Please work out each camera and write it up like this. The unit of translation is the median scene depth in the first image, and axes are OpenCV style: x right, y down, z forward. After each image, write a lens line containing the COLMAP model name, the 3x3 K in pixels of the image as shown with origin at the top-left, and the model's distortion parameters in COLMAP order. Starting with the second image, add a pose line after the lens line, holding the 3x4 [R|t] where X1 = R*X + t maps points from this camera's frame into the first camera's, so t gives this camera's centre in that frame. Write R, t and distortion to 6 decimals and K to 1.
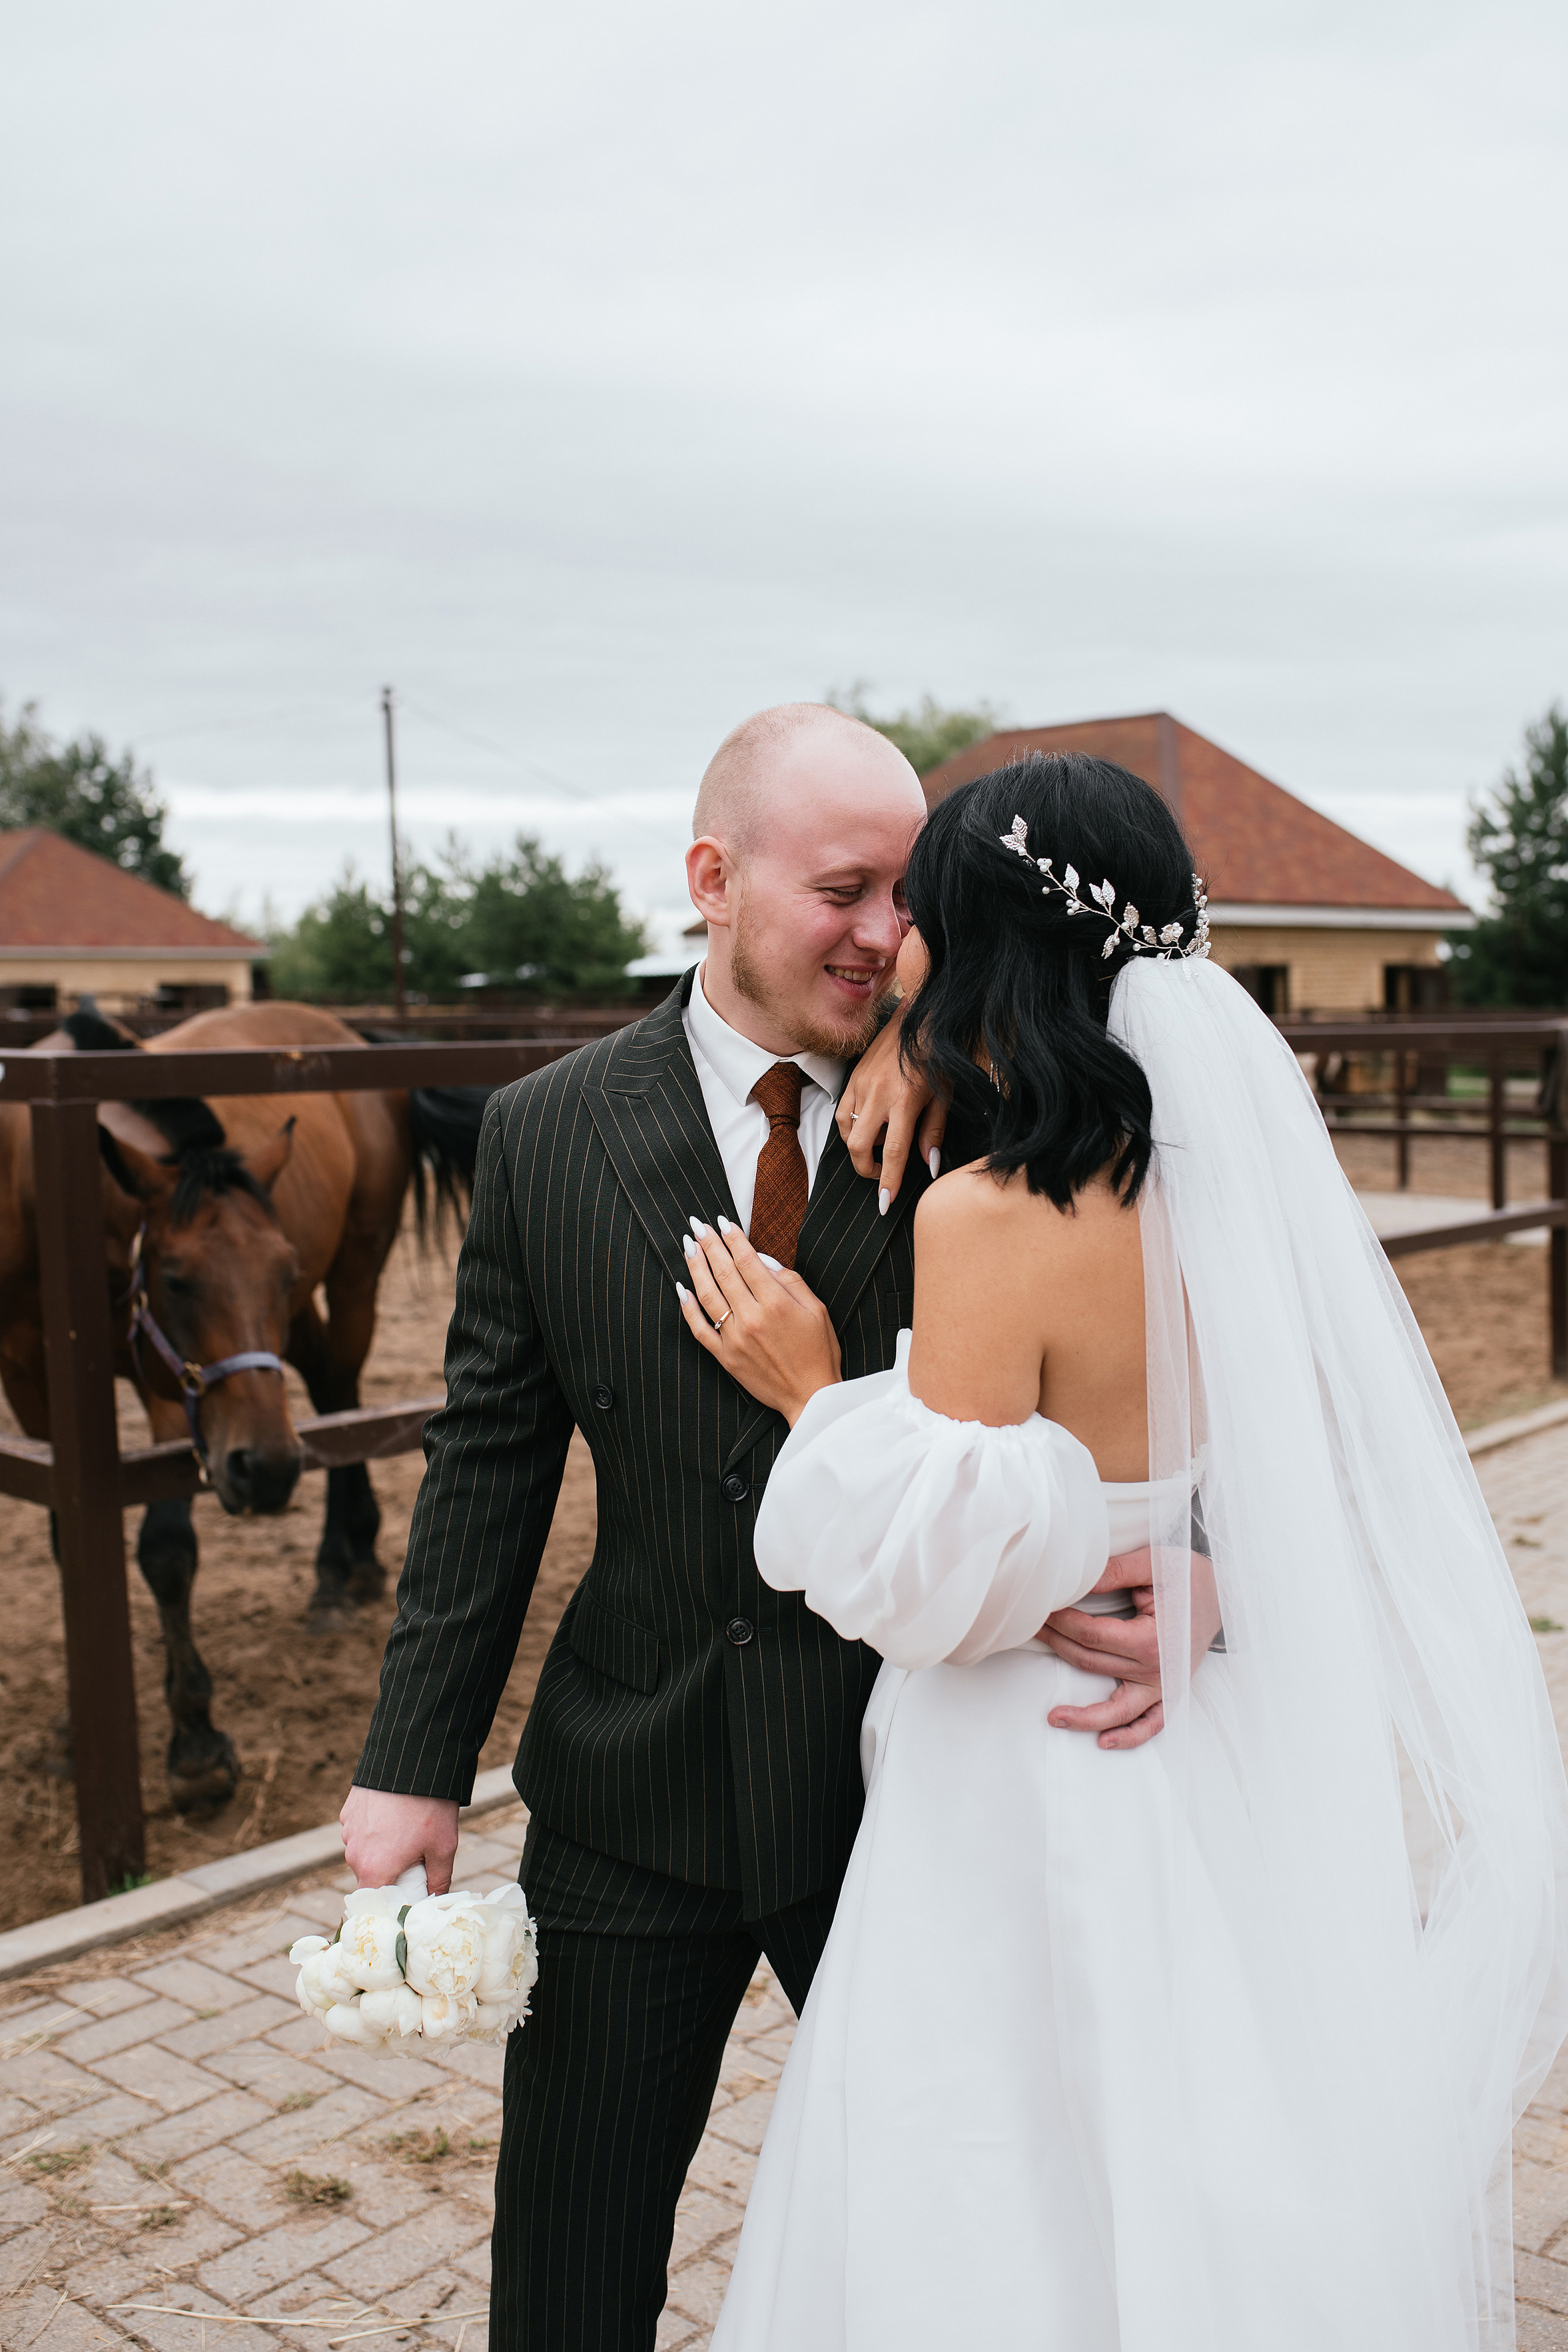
lens RADIAL K [[2248.2, 0, 785.1], [0, 2248.2, 1175.1], [0, 0, 1]] dist [0.003707, 0.013481]
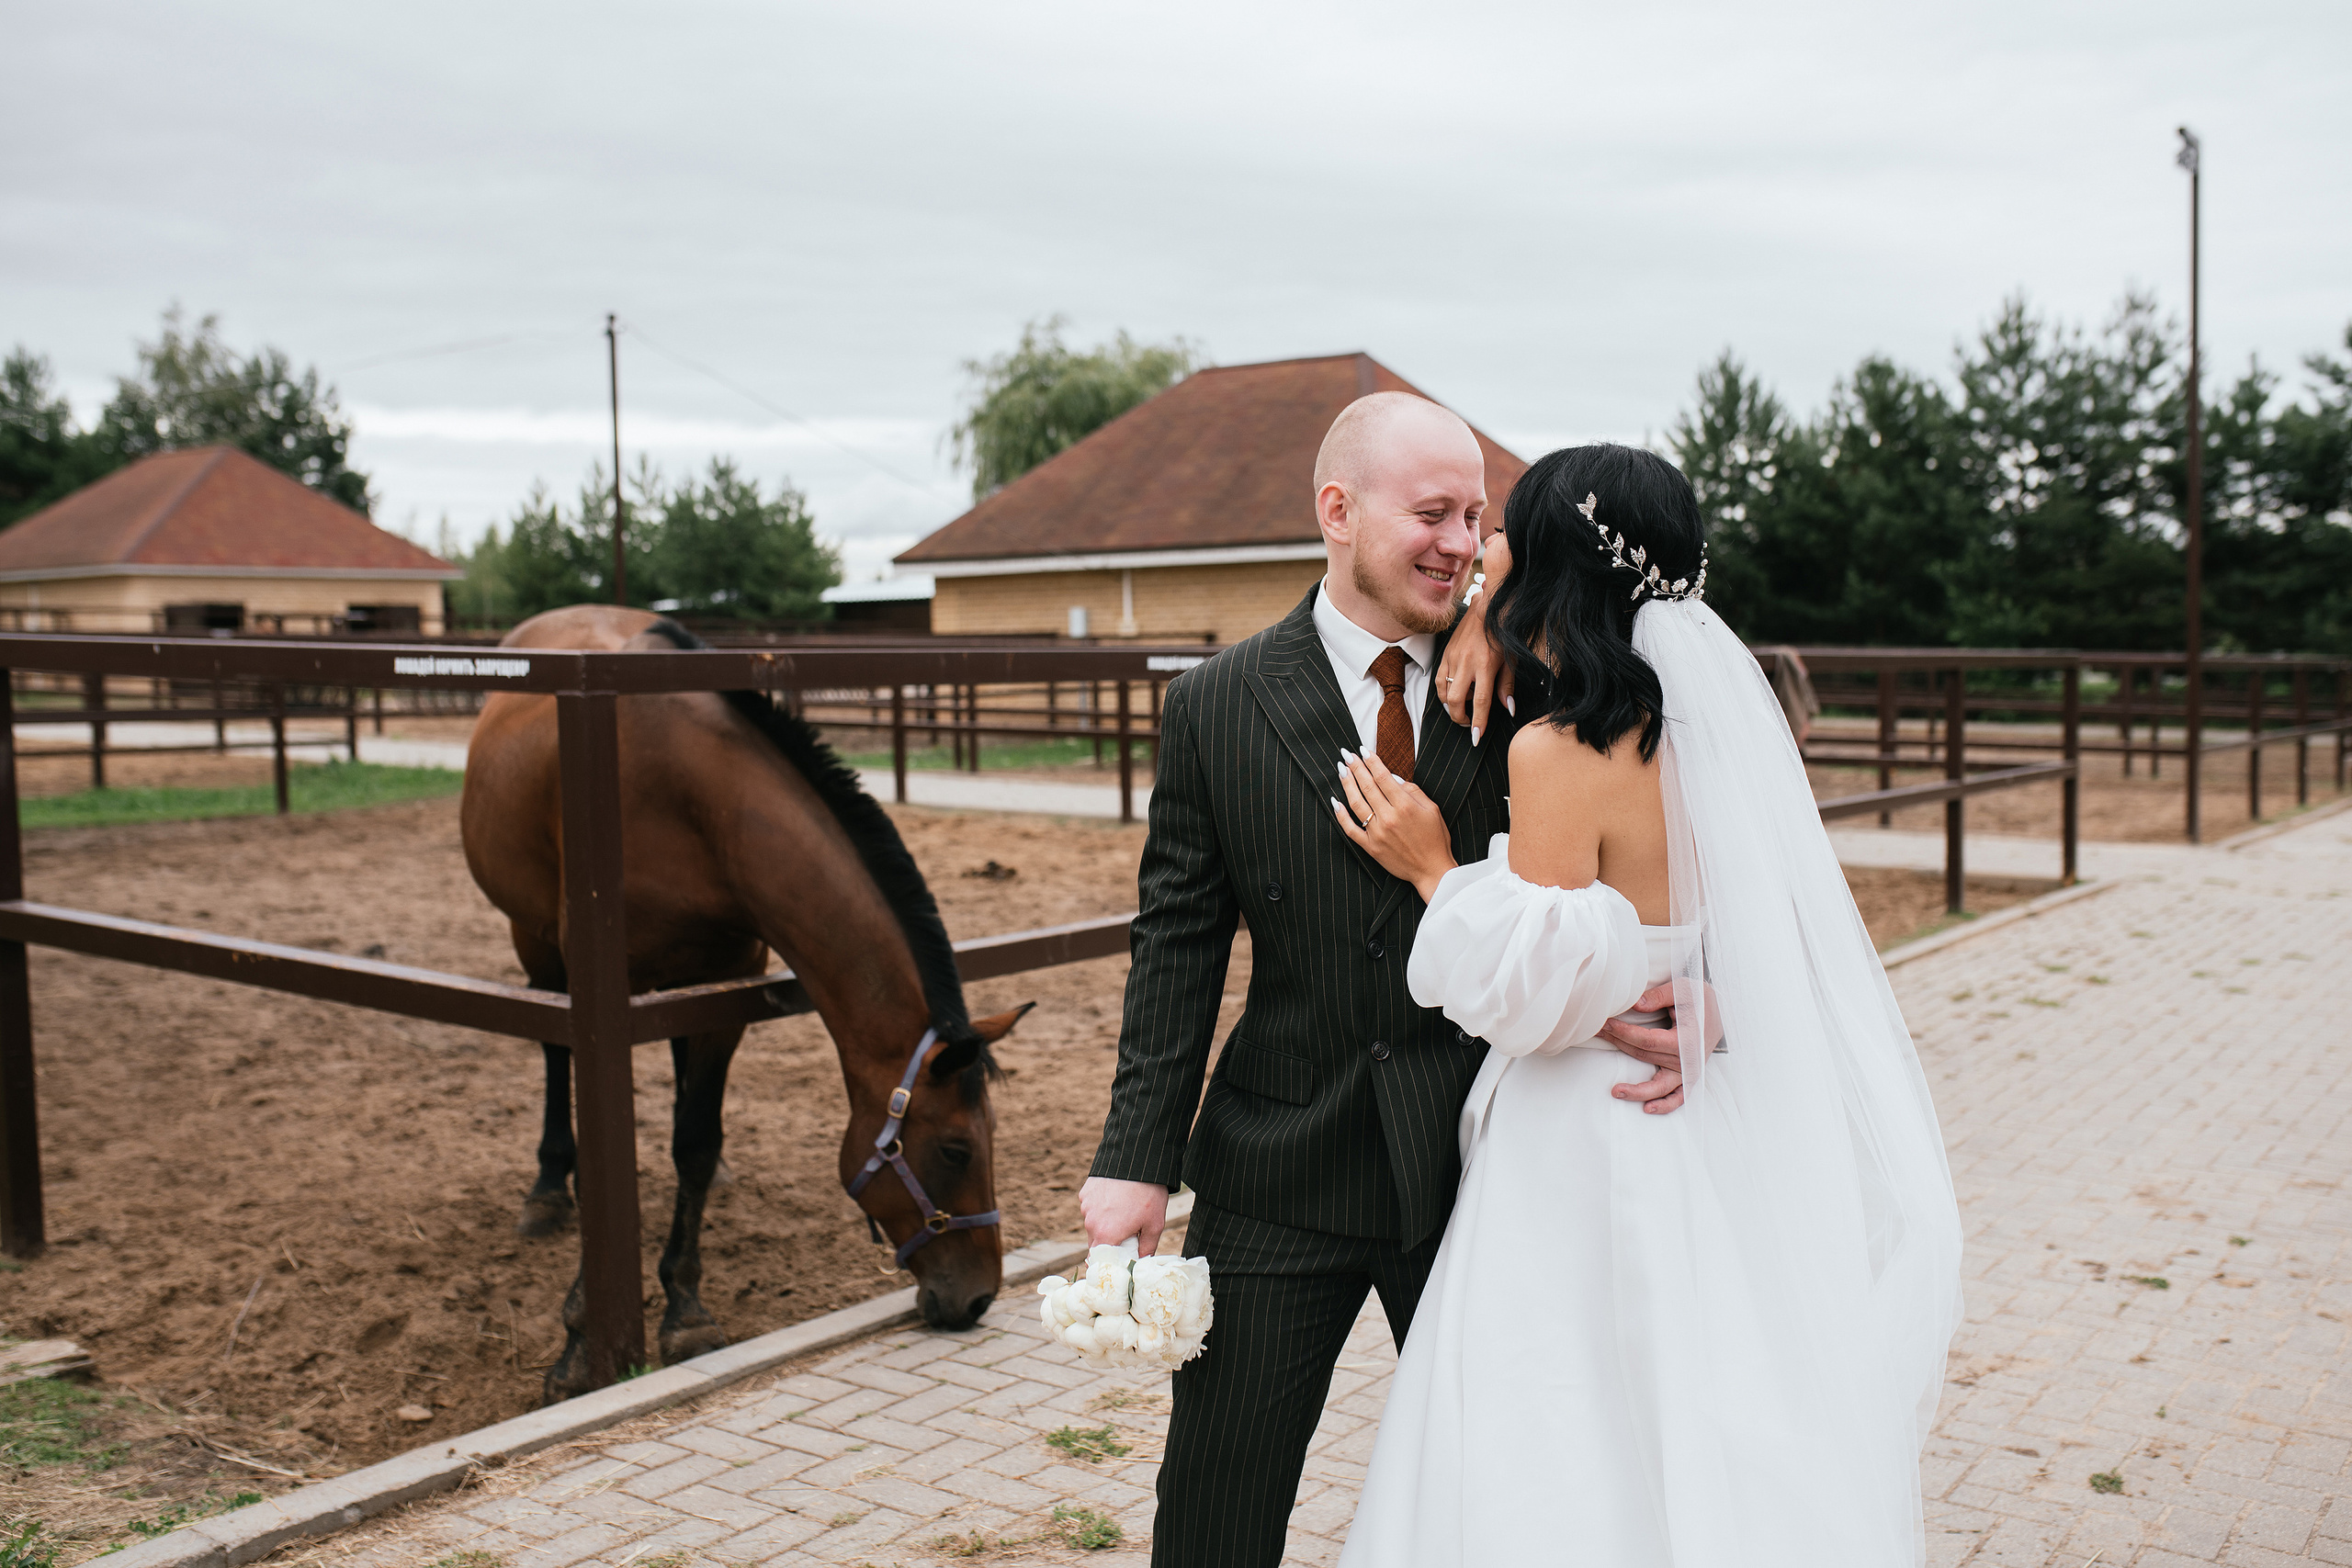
lens RADIAL K [[2248.0, 0, 1178.4], [0, 2248.0, 794.5], [0, 0, 1]] dist [0.003707, 0.013481]
pose [[0.995262, 0.002202, 0.097203, -0.164861], [-0.001711, 0.999985, -0.005139, 0.032635], [-0.097213, 0.004948, 0.995251, -0.222614]]
